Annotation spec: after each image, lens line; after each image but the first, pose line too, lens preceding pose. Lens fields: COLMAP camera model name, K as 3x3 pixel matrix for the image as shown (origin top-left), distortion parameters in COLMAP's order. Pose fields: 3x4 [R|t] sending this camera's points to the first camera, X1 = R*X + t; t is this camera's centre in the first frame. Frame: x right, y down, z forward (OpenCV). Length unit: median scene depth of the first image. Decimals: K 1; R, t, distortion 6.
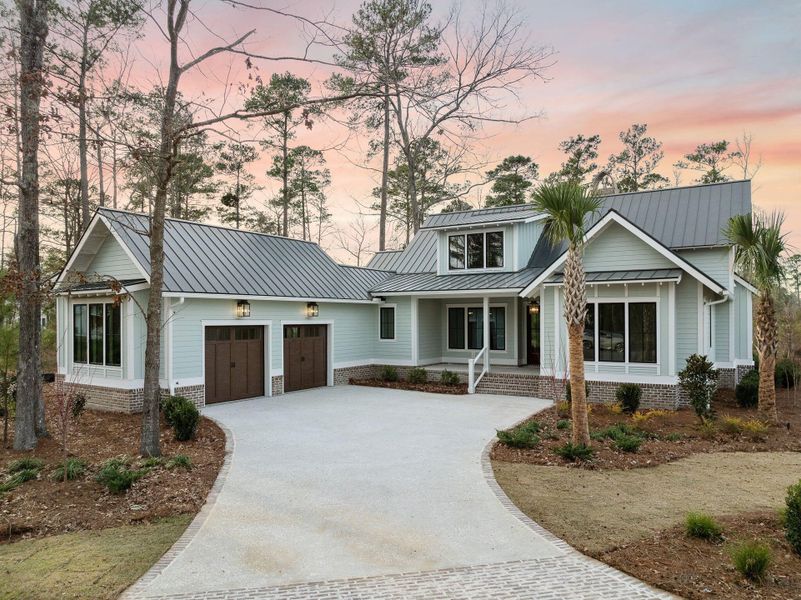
lens RADIAL K [[586.2, 0, 400.2], [0, 586.2, 328.1], [0, 0, 1]] dist [-0.041015, -0.006026]
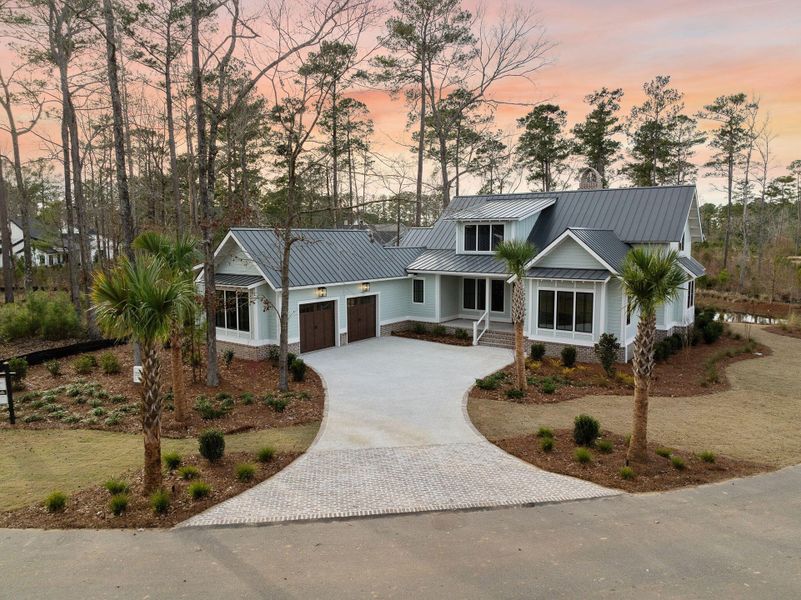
lens RADIAL K [[586.2, 0, 397.8], [0, 586.2, 322.0], [0, 0, 1]] dist [-0.041015, -0.006026]
pose [[0.997258, 0.012126, -0.073005, 0.032882], [-0.002335, 0.991149, 0.132730, -0.126386], [0.073969, -0.132196, 0.988460, -0.407081]]
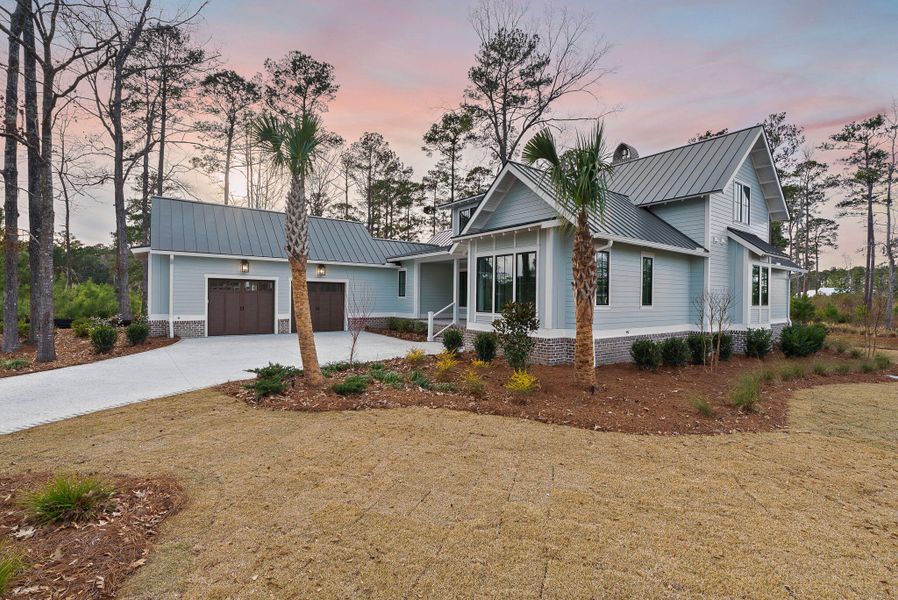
lens RADIAL K [[413.2, 0, 448.6], [0, 413.2, 303.8], [0, 0, 1]] dist [-0.003681, -0.001633]
pose [[0.928035, 0.021742, -0.371858, 0.415415], [-0.023725, 0.999718, -0.000758, 0.033810], [0.371737, 0.009526, 0.928289, 0.236771]]
